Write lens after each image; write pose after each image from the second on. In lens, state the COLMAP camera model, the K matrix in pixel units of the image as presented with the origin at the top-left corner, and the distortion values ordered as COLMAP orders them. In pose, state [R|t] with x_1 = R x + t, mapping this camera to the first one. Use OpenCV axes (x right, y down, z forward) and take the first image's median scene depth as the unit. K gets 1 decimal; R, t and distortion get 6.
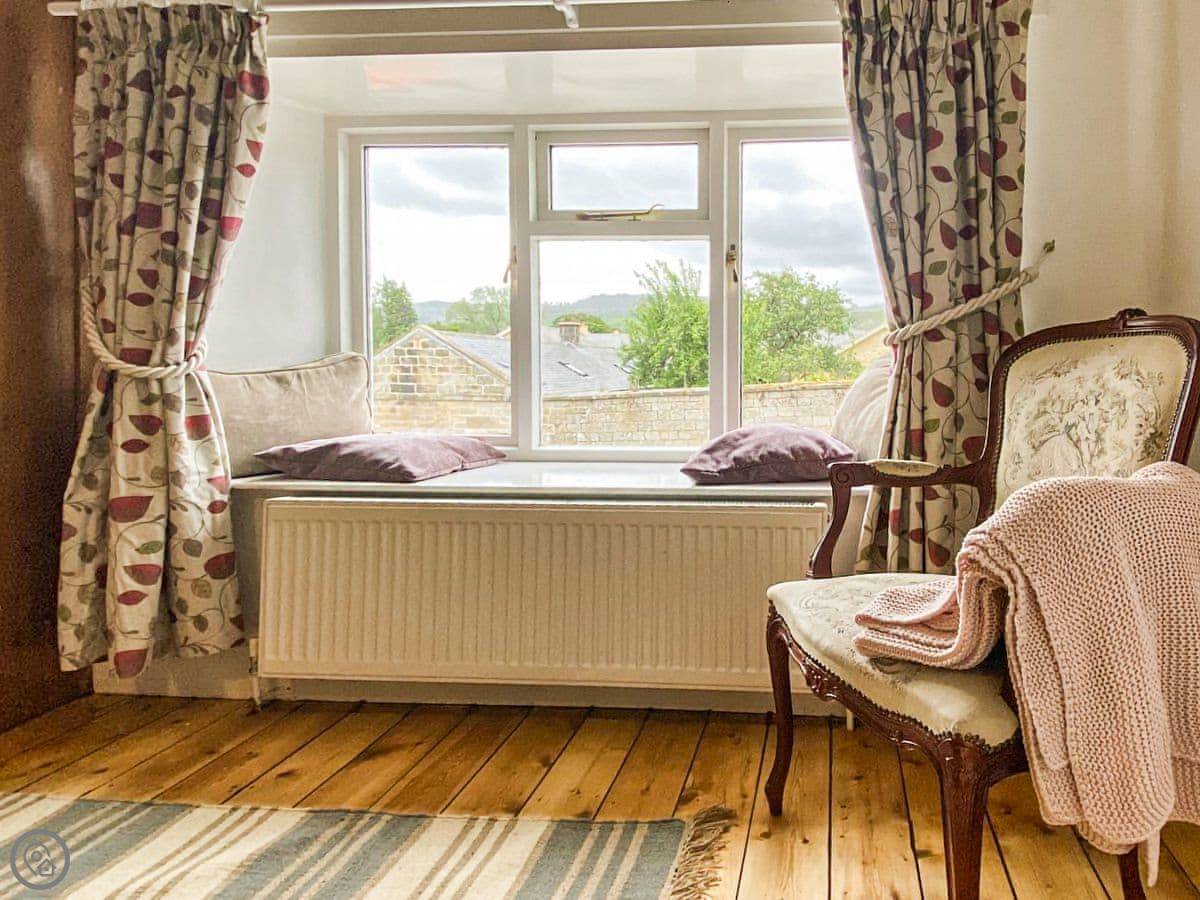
lens RADIAL K [[954.6, 0, 595.2], [0, 954.6, 411.9], [0, 0, 1]] dist [0.125540, -0.183892]
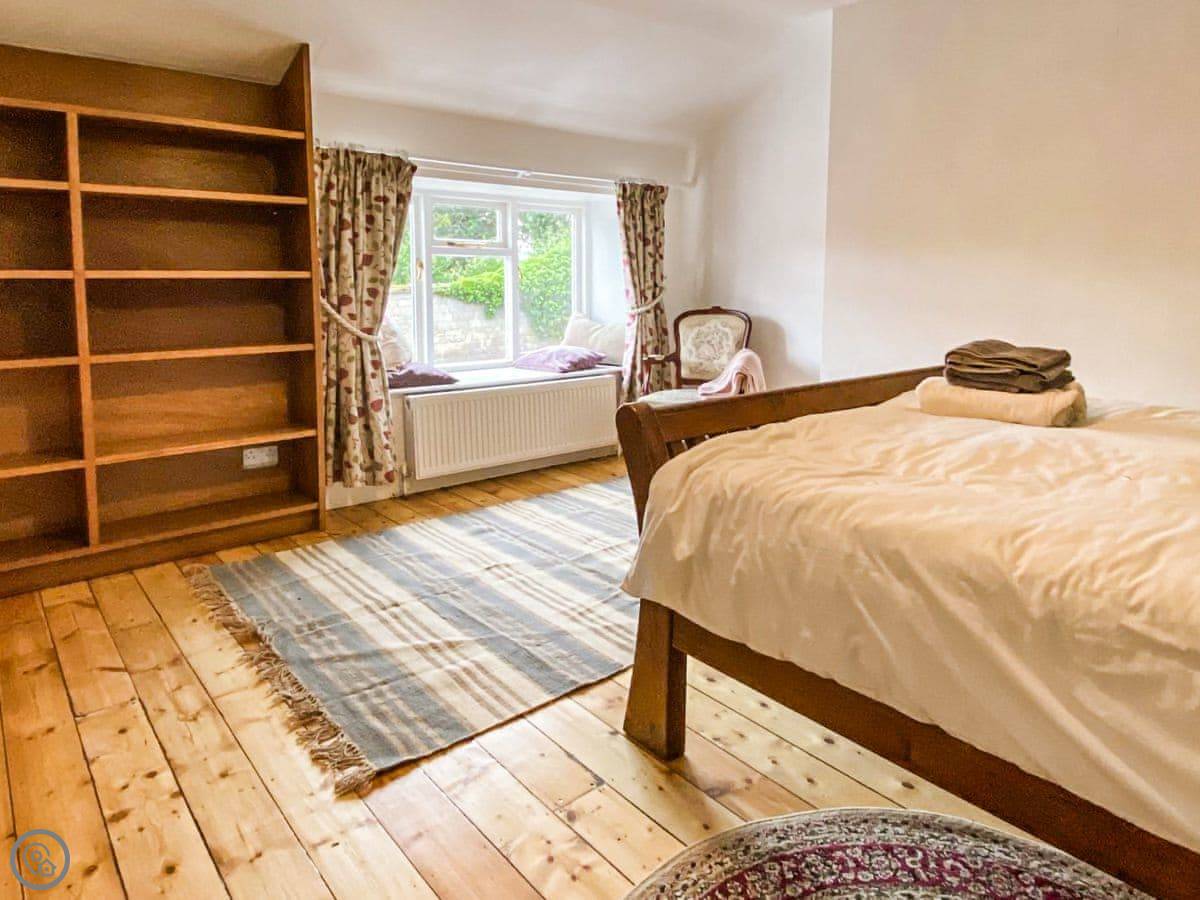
lens RADIAL K [[954.6, 0, 595.2], [0, 954.6, 411.9], [0, 0, 1]] dist [0.125540, -0.183892]
pose [[0.669392, -0.112016, 0.734416, -1.834735], [0.039376, 0.992527, 0.115495, -0.115144], [-0.741865, -0.048393, 0.668800, -0.769933]]
